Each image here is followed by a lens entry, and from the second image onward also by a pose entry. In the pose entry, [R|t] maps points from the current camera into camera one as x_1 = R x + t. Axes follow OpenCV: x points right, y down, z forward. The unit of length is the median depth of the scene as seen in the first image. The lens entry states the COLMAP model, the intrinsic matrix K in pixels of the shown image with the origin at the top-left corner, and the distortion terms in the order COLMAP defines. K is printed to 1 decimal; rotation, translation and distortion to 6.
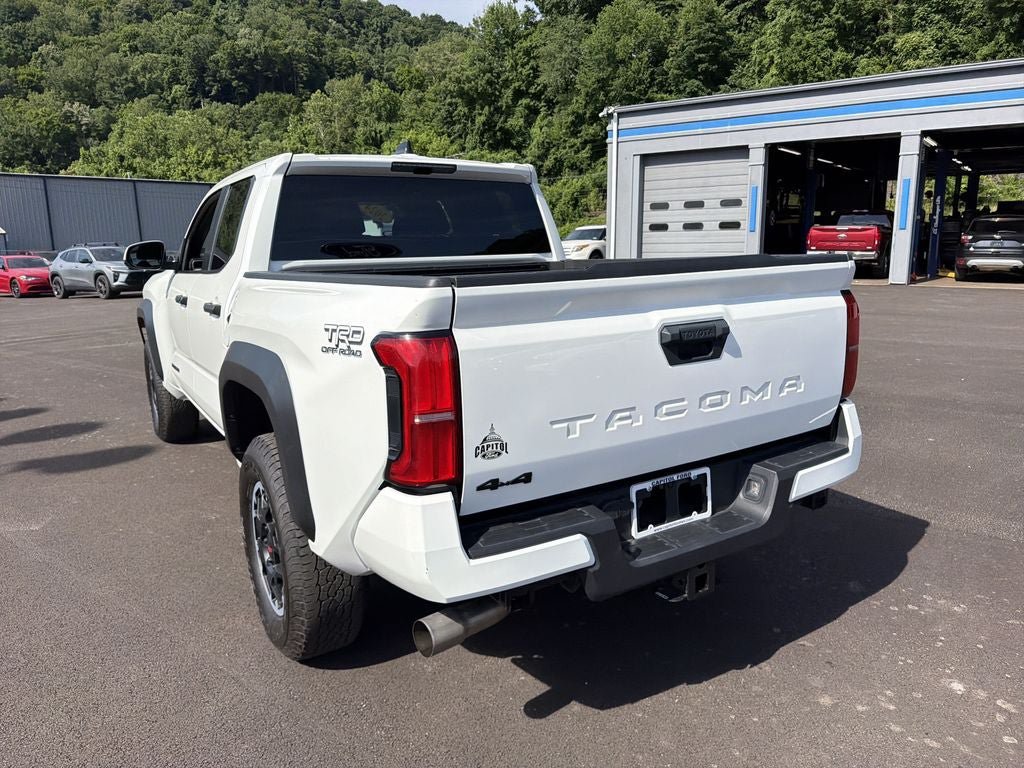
lens RADIAL K [[741.8, 0, 513.5], [0, 741.8, 393.9], [0, 0, 1]] dist [0.023601, -0.022806]
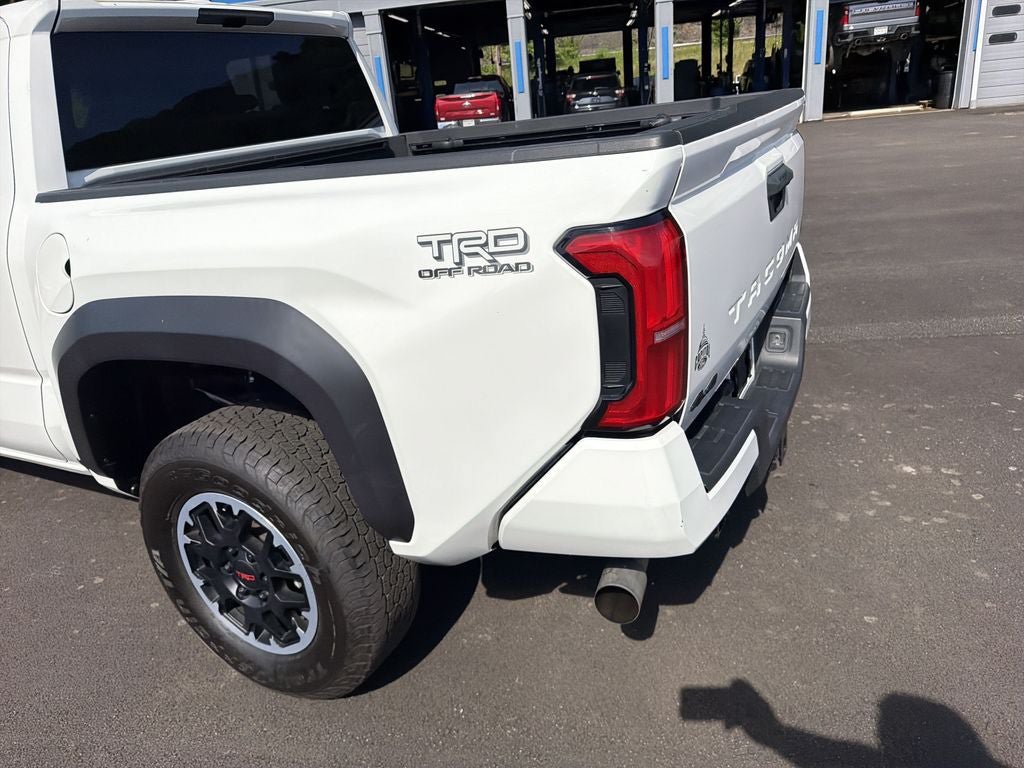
lens RADIAL K [[730.5, 0, 513.1], [0, 730.5, 399.2], [0, 0, 1]] dist [0.038039, -0.033108]
pose [[0.862206, -0.256418, 0.436864, -0.052466], [0.186308, 0.962491, 0.197232, -0.006865], [-0.471051, -0.088664, 0.877638, 0.037625]]
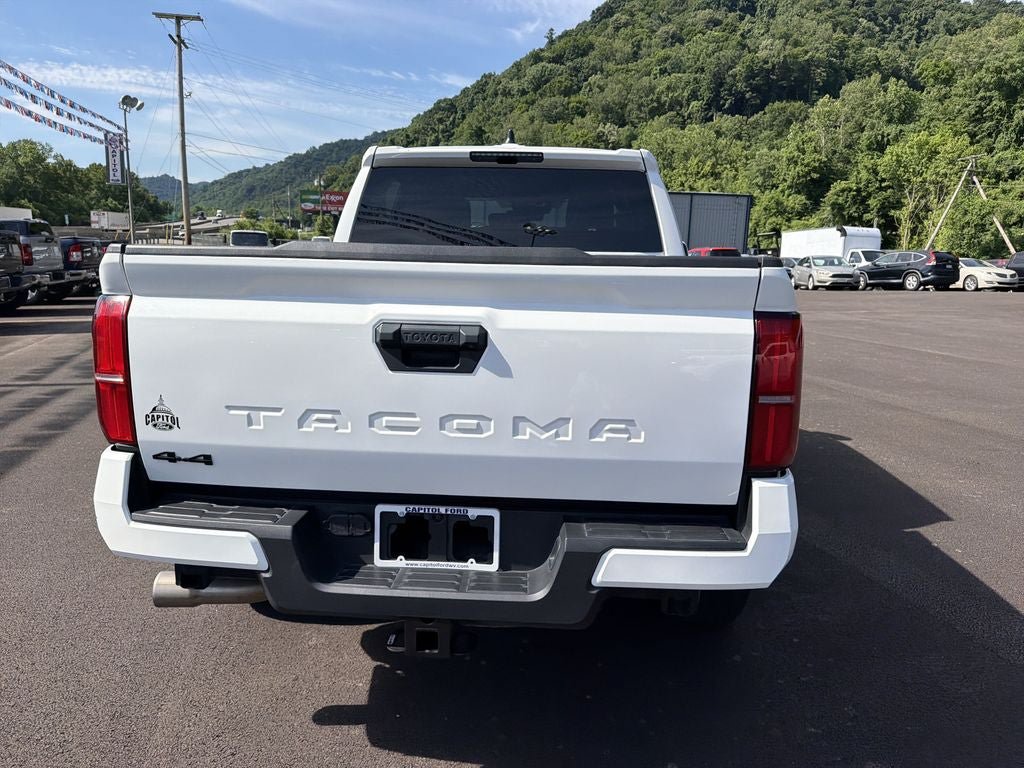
lens RADIAL K [[730.5, 0, 513.1], [0, 730.5, 399.2], [0, 0, 1]] dist [0.038039, -0.033108]
pose [[0.802813, 0.160600, -0.574195, 0.085684], [-0.161964, 0.985569, 0.049209, -0.007426], [0.573811, 0.053493, 0.817239, 0.042856]]
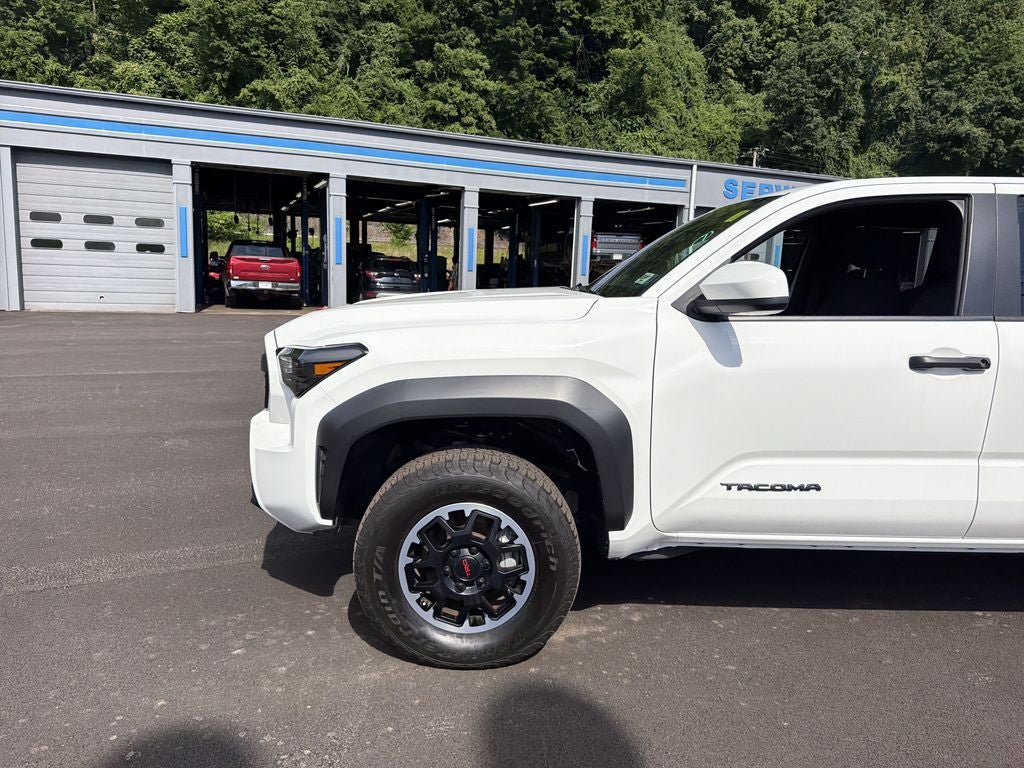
lens RADIAL K [[741.8, 0, 513.5], [0, 741.8, 393.9], [0, 0, 1]] dist [0.023601, -0.022806]
pose [[0.527496, -0.100701, 0.843568, -0.234328], [0.129617, 0.990865, 0.037234, -0.035760], [-0.839611, 0.089700, 0.535730, 0.194833]]
